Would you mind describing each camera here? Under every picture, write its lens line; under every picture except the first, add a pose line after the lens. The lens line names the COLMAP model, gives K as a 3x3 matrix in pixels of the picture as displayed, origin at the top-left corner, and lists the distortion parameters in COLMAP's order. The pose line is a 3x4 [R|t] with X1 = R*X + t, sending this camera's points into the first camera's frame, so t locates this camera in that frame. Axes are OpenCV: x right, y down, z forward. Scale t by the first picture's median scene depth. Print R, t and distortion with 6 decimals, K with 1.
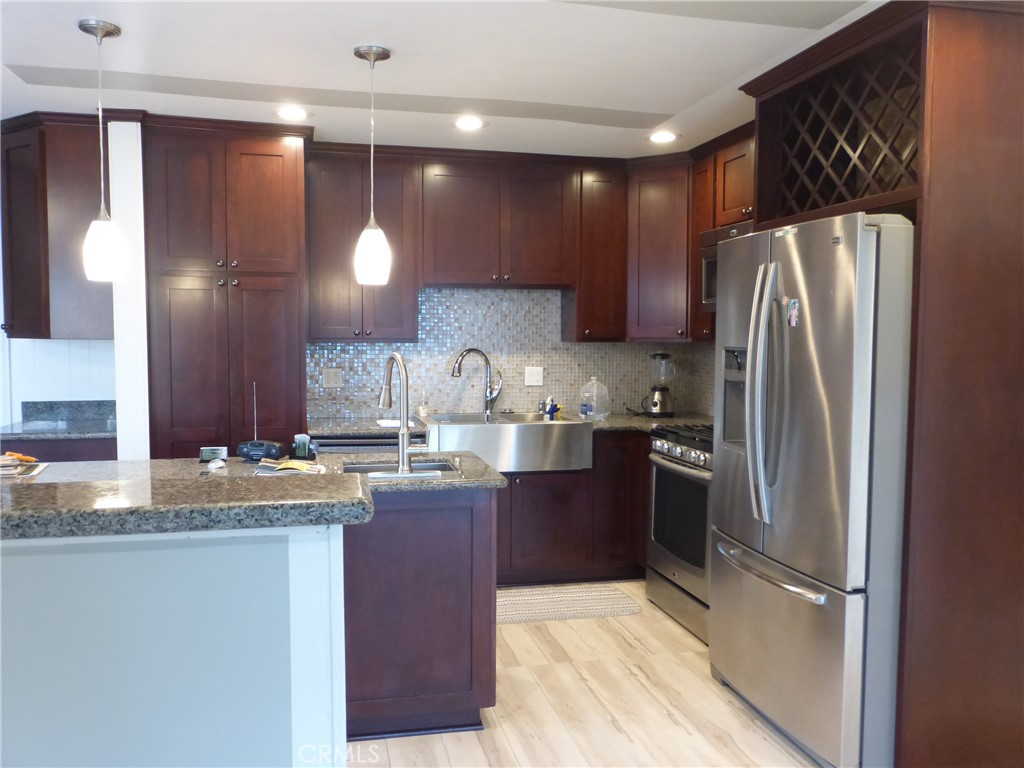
lens RADIAL K [[833.5, 0, 512.9], [0, 833.5, 385.0], [0, 0, 1]] dist [-0.030601, 0.043834]
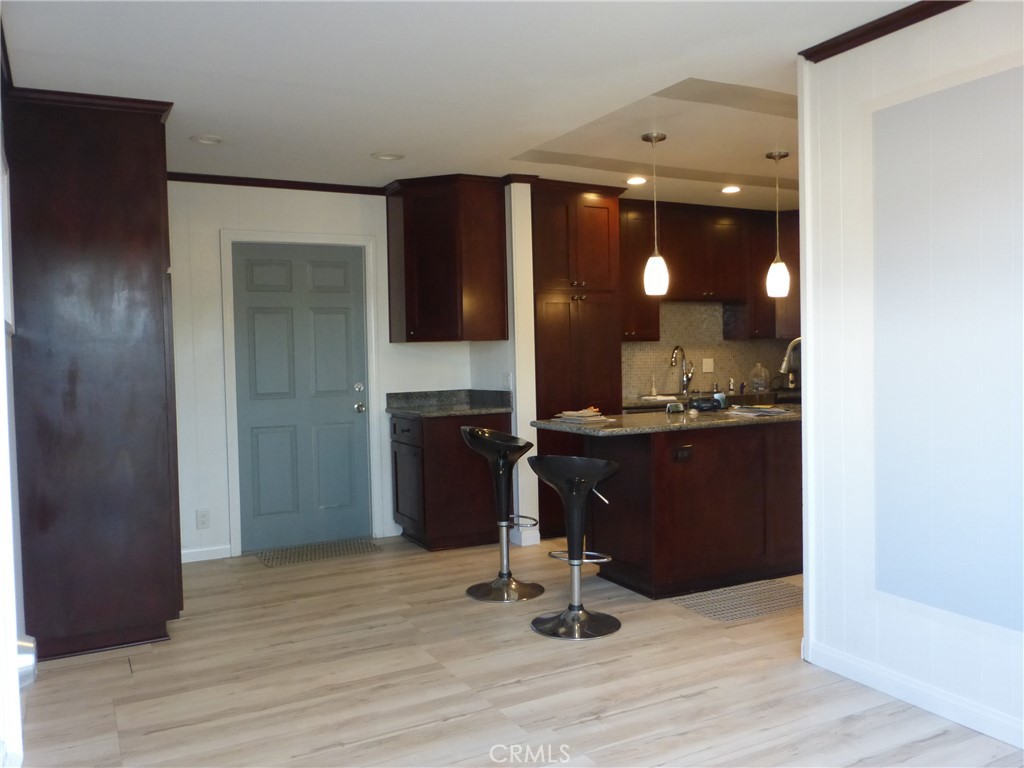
lens RADIAL K [[833.5, 0, 506.7], [0, 833.5, 382.7], [0, 0, 1]] dist [-0.030601, 0.043834]
pose [[0.969724, -0.034613, 0.241738, -0.771551], [0.042161, 0.998769, -0.026122, 0.048226], [-0.240537, 0.035523, 0.969990, -0.309507]]
